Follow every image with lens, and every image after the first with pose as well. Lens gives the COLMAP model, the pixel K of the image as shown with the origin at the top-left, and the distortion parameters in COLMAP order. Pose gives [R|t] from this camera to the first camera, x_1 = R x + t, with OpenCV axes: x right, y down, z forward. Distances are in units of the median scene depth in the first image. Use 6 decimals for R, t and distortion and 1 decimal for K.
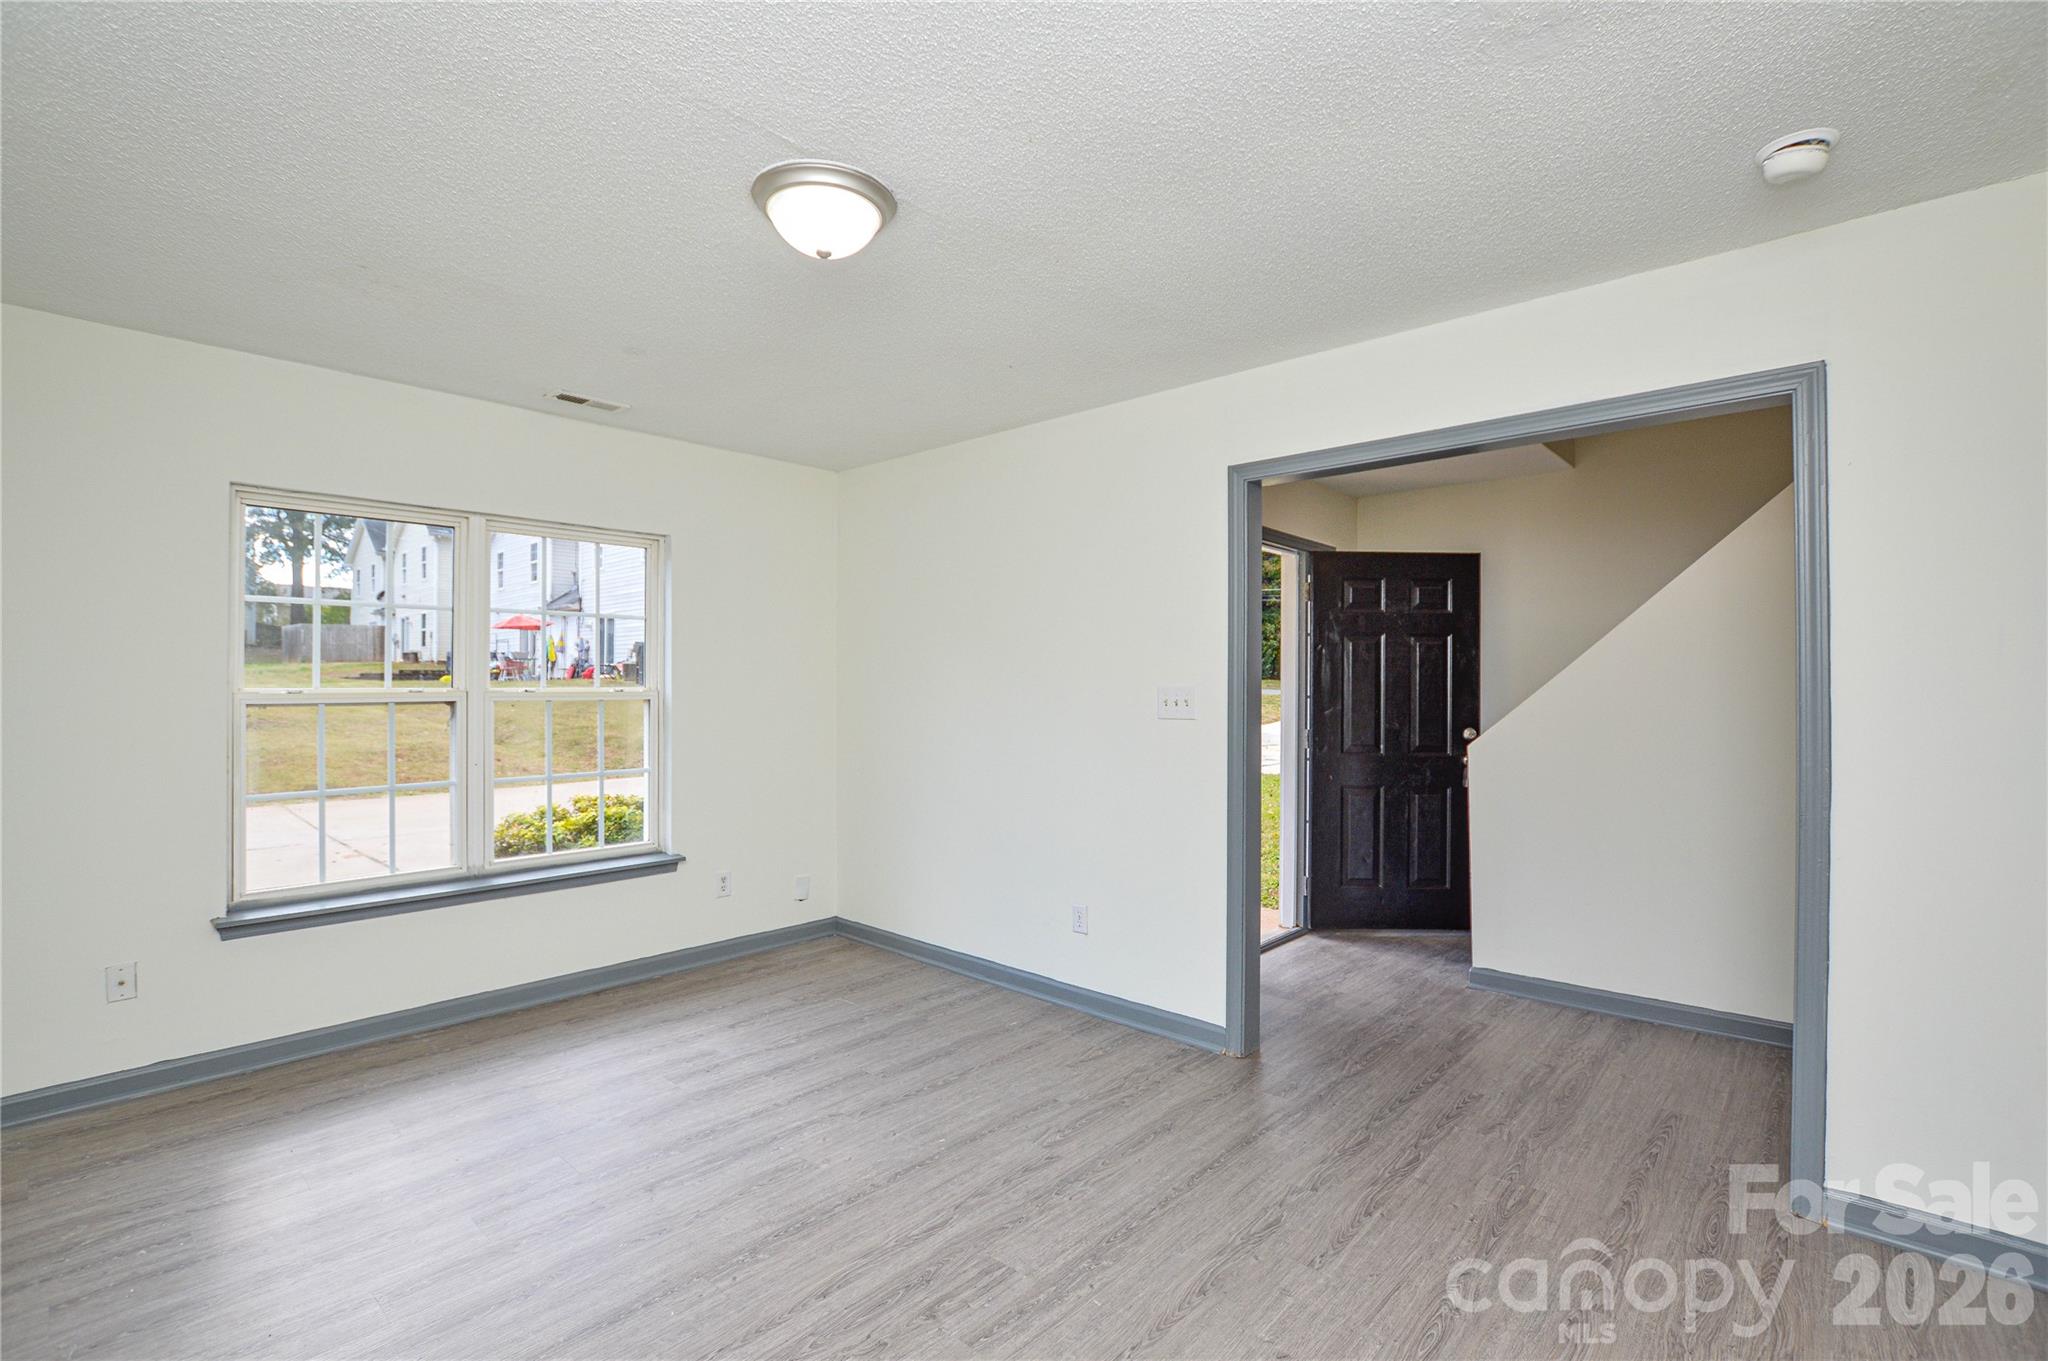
lens RADIAL K [[924.6, 0, 1016.7], [0, 924.6, 681.3], [0, 0, 1]] dist [-0.025598, 0.000584]
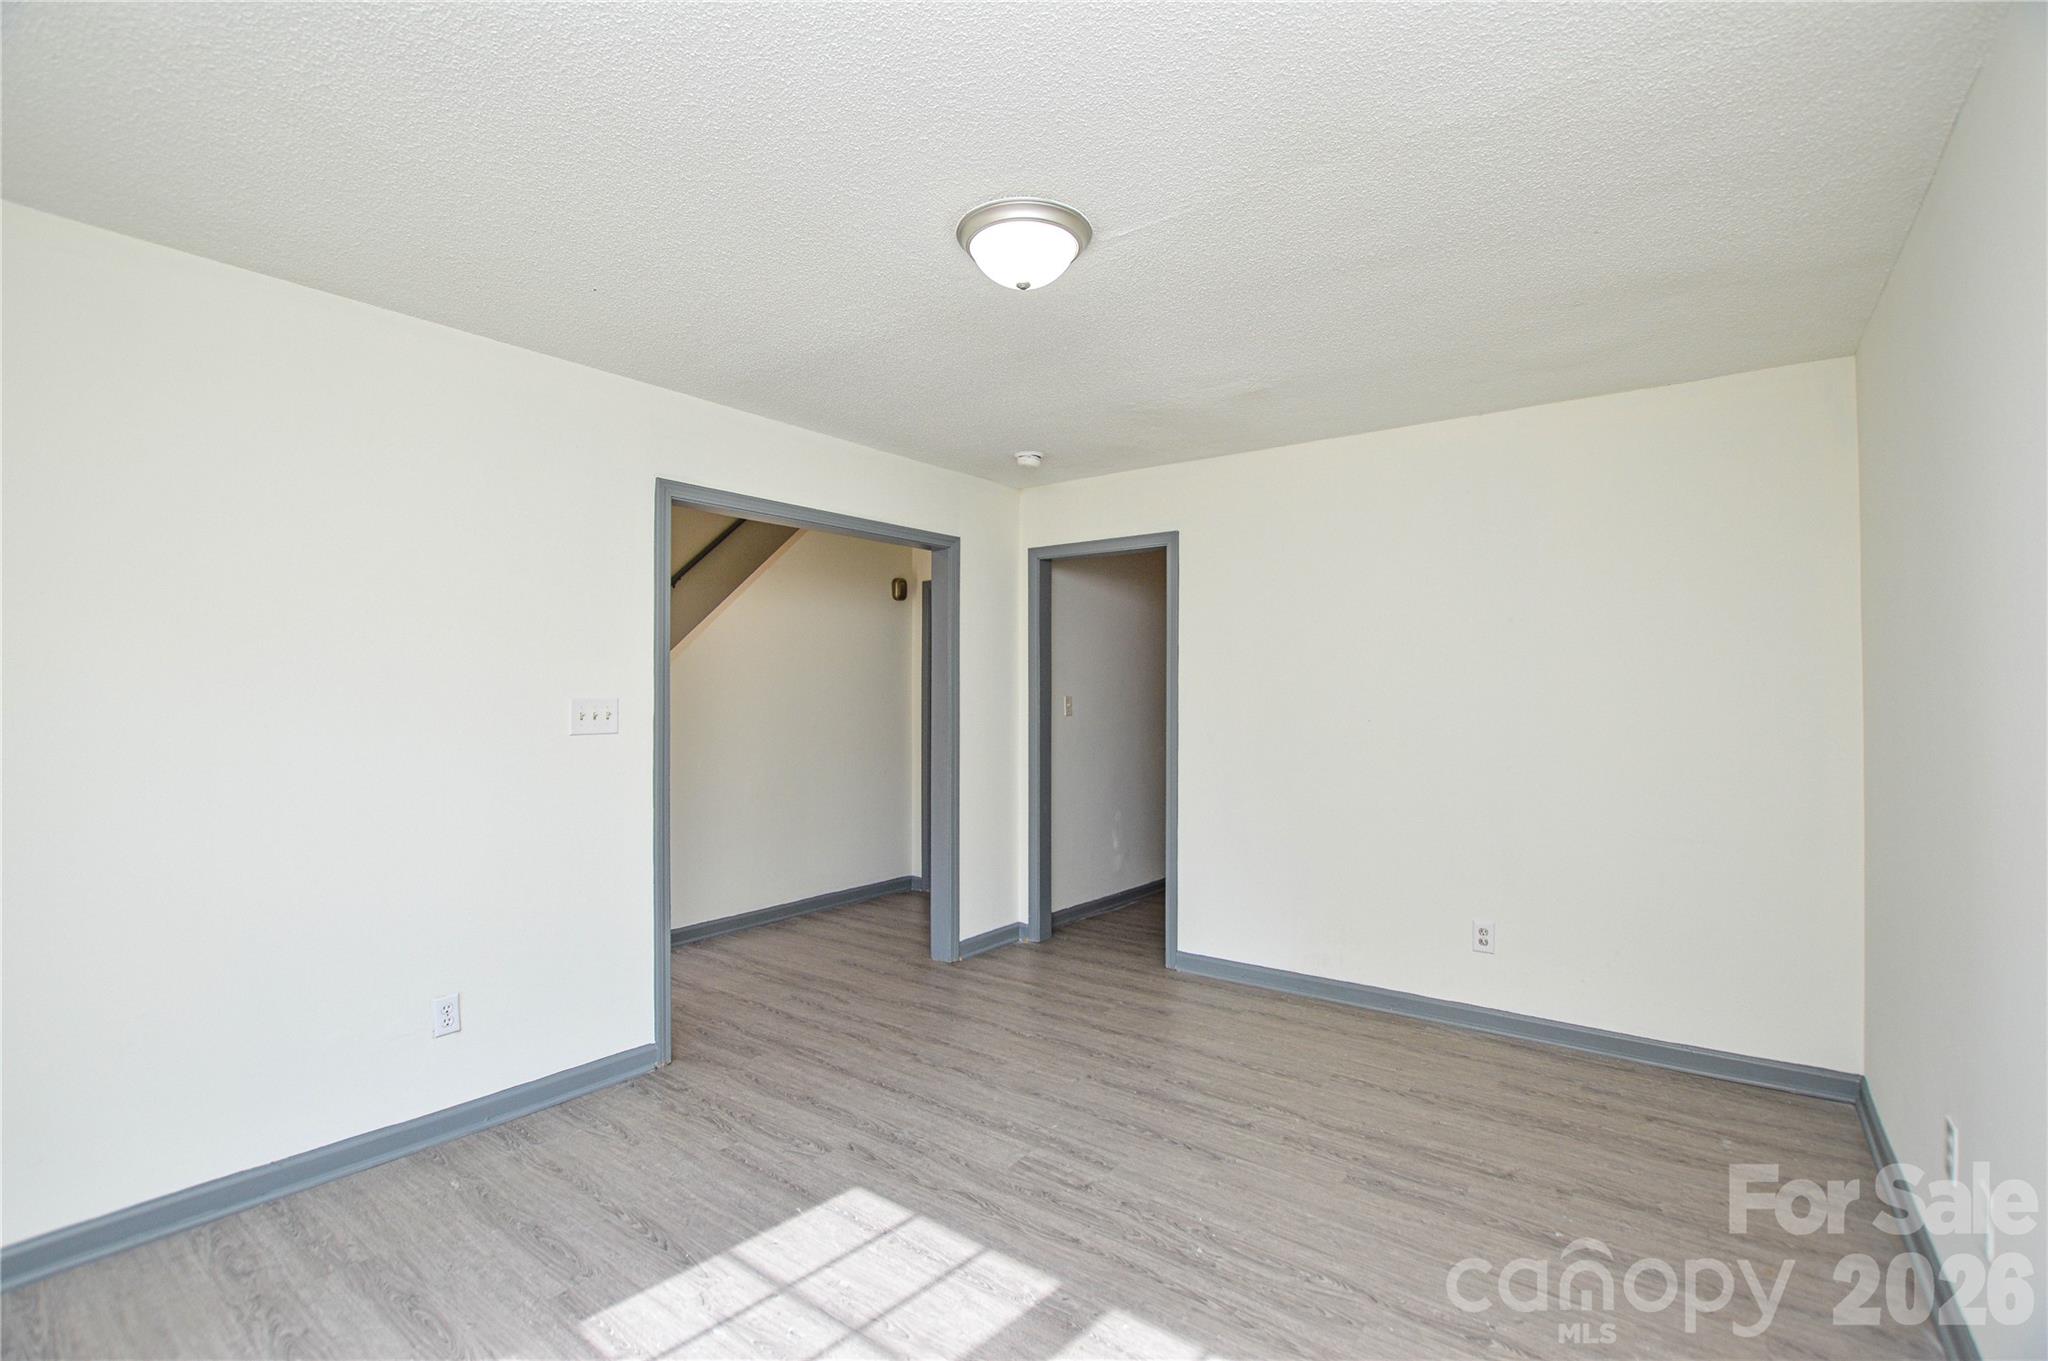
lens RADIAL K [[924.6, 0, 1016.7], [0, 924.6, 681.3], [0, 0, 1]] dist [-0.025598, 0.000584]
pose [[-0.090600, 0.013135, 0.995801, -0.772598], [-0.002867, 0.999905, -0.013450, 0.000195], [-0.995883, -0.004074, -0.090554, 0.681024]]
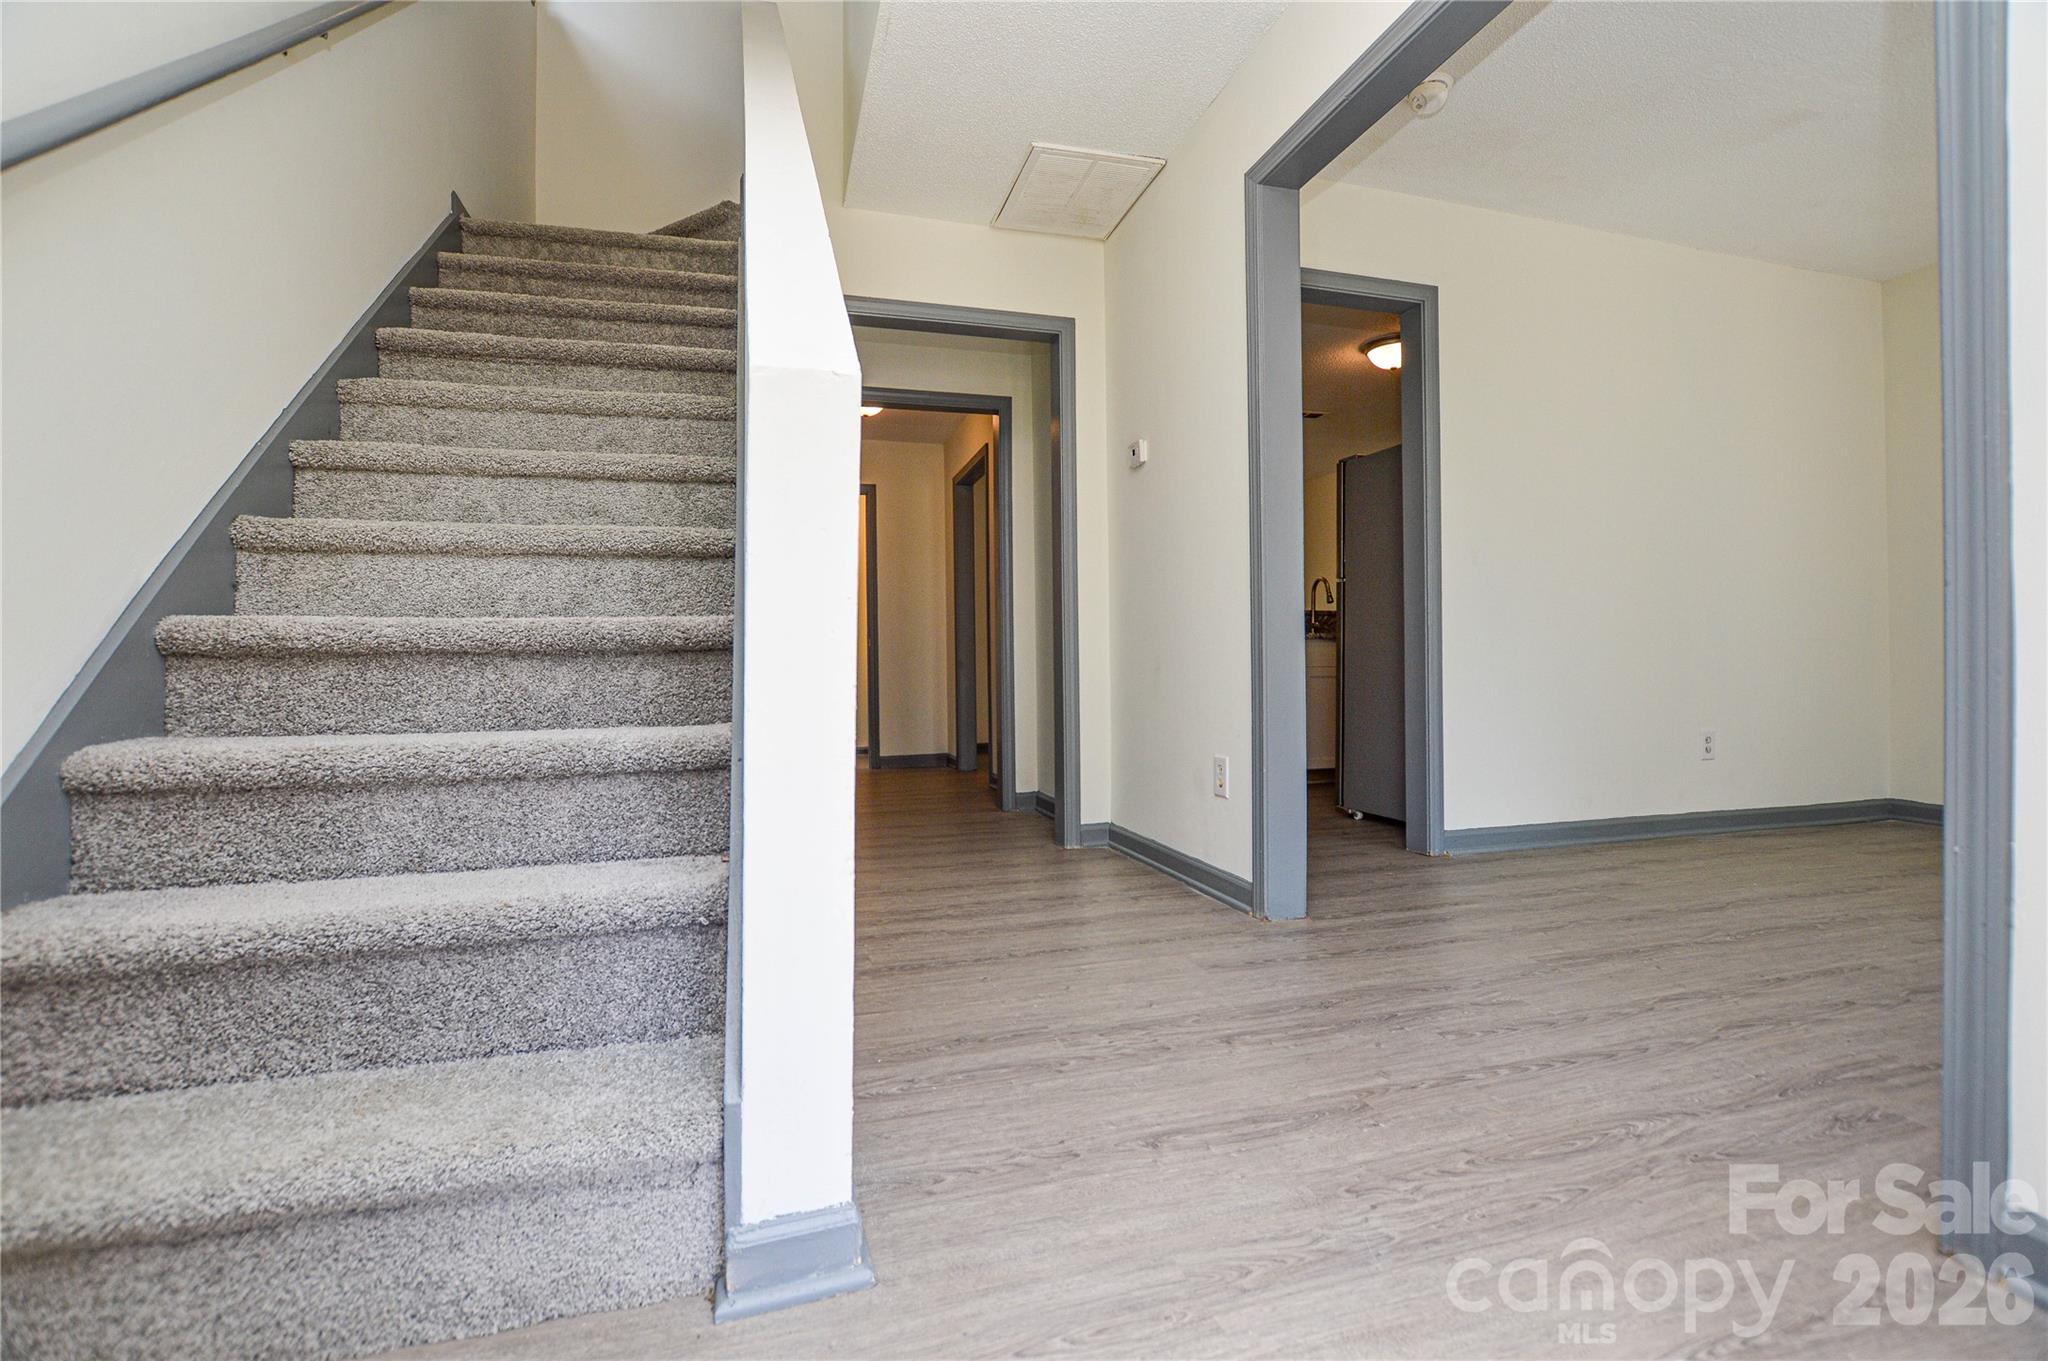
lens RADIAL K [[924.6, 0, 1016.7], [0, 924.6, 681.3], [0, 0, 1]] dist [-0.025598, 0.000584]
pose [[-0.854121, 0.002114, 0.520070, 0.373630], [0.010714, 0.999851, 0.013532, 0.182504], [-0.519963, 0.017130, -0.854017, 1.418645]]
